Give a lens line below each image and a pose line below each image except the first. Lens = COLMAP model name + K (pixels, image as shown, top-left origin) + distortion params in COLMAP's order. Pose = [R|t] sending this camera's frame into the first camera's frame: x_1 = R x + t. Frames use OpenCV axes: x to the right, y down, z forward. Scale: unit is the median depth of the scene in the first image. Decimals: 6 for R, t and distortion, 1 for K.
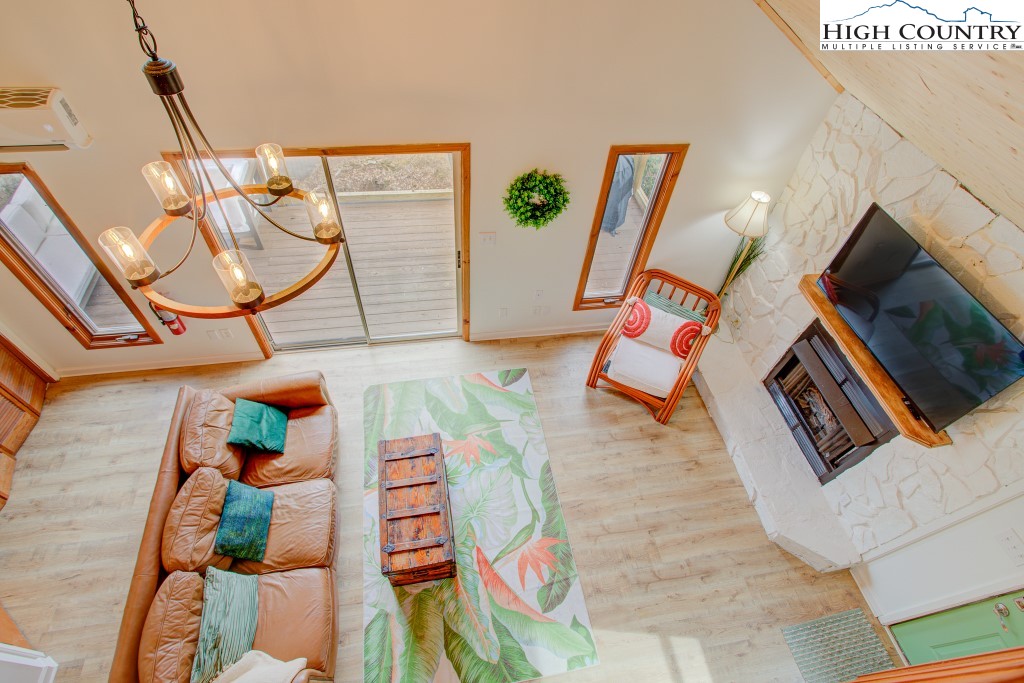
lens RADIAL K [[497.6, 0, 513.3], [0, 497.6, 348.0], [0, 0, 1]] dist [-0.001479, 0.002118]
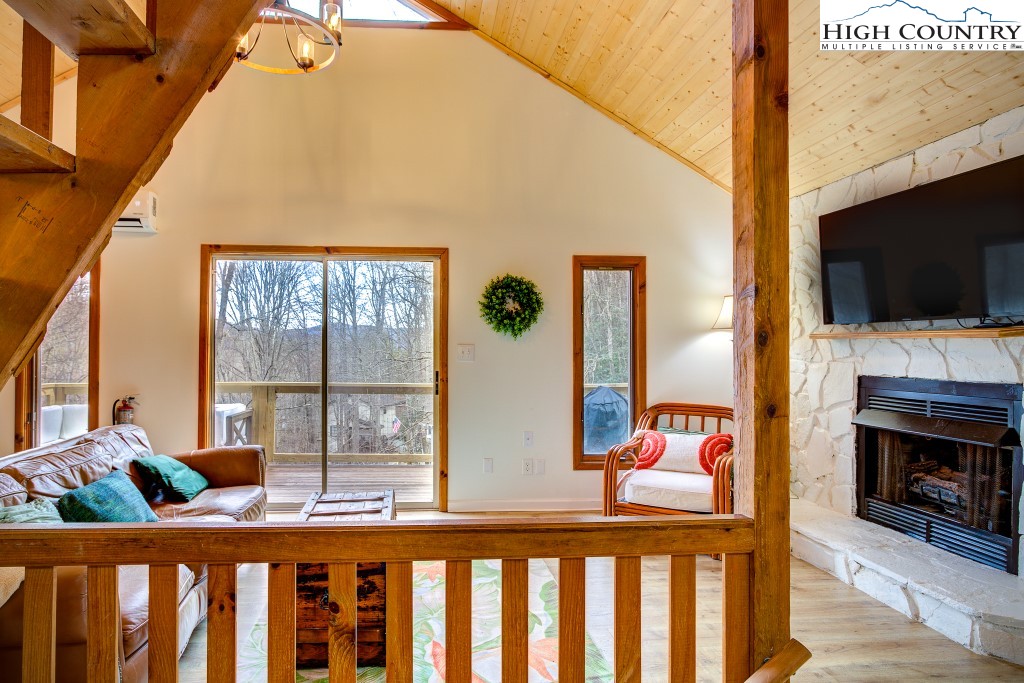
lens RADIAL K [[581.5, 0, 458.1], [0, 581.5, 349.3], [0, 0, 1]] dist [-0.005655, -0.000250]
pose [[0.993443, -0.067971, -0.091934, 0.040151], [-0.031291, 0.611757, -0.790427, 0.711557], [0.109967, 0.788120, 0.605618, 0.308961]]
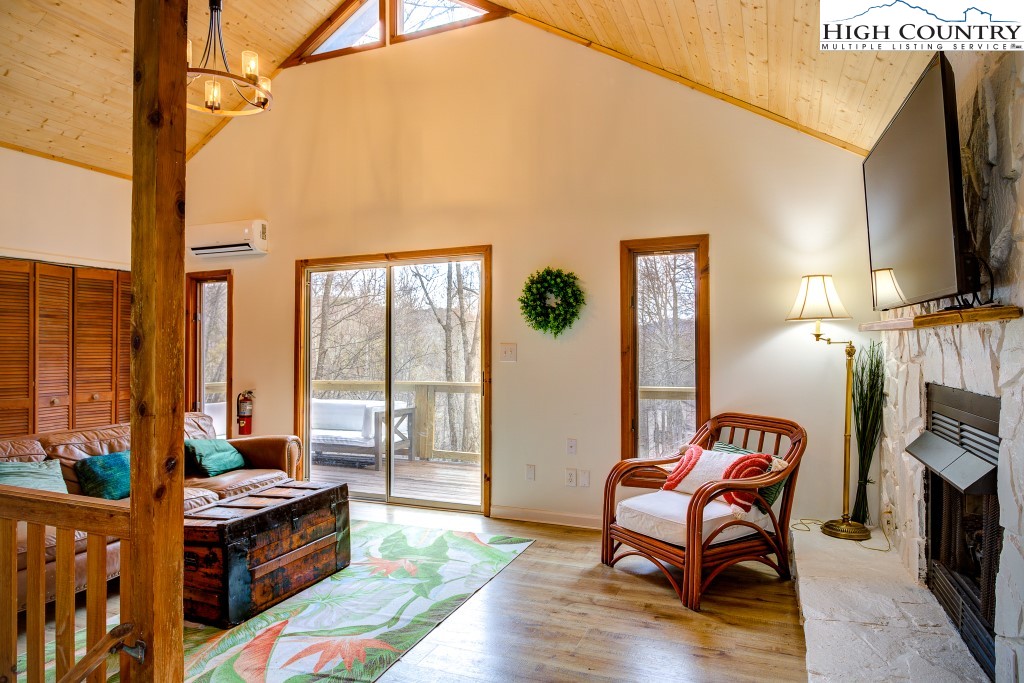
lens RADIAL K [[628.4, 0, 513.2], [0, 628.4, 345.5], [0, 0, 1]] dist [-0.003530, -0.003323]
pose [[0.840630, -0.079808, -0.535698, 0.614940], [-0.383049, 0.611650, -0.692212, 0.614619], [0.382904, 0.787093, 0.483601, 0.434412]]
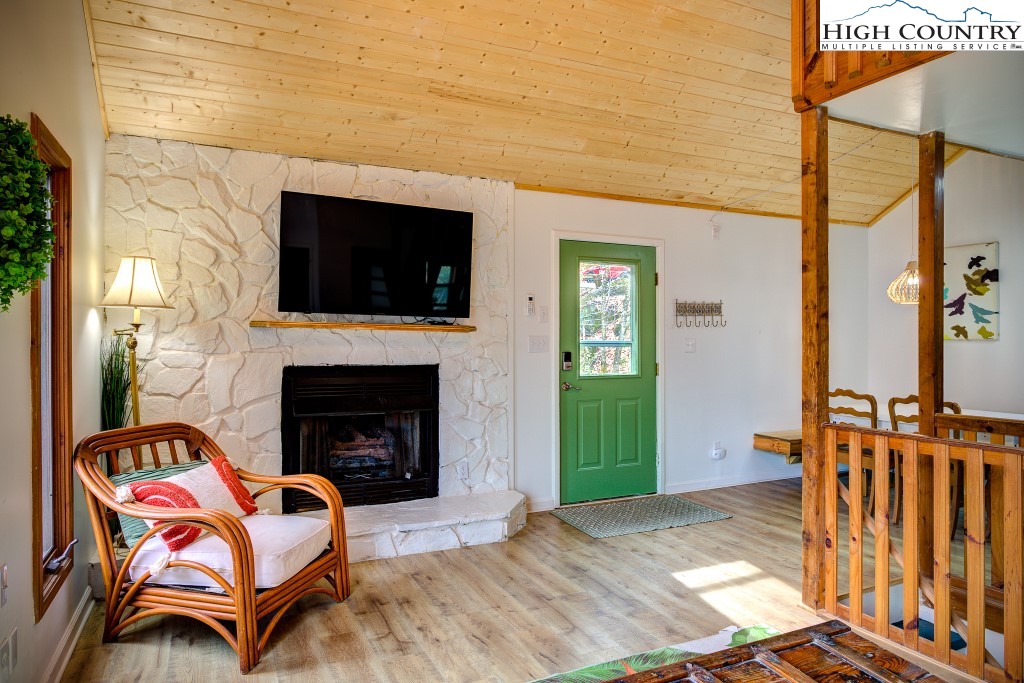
lens RADIAL K [[639.1, 0, 518.2], [0, 639.1, 340.0], [0, 0, 1]] dist [0.004011, 0.000672]
pose [[-0.271766, -0.069359, 0.959861, -0.484009], [0.746319, 0.614508, 0.255710, -0.072899], [-0.607578, 0.785856, -0.115238, 0.872428]]
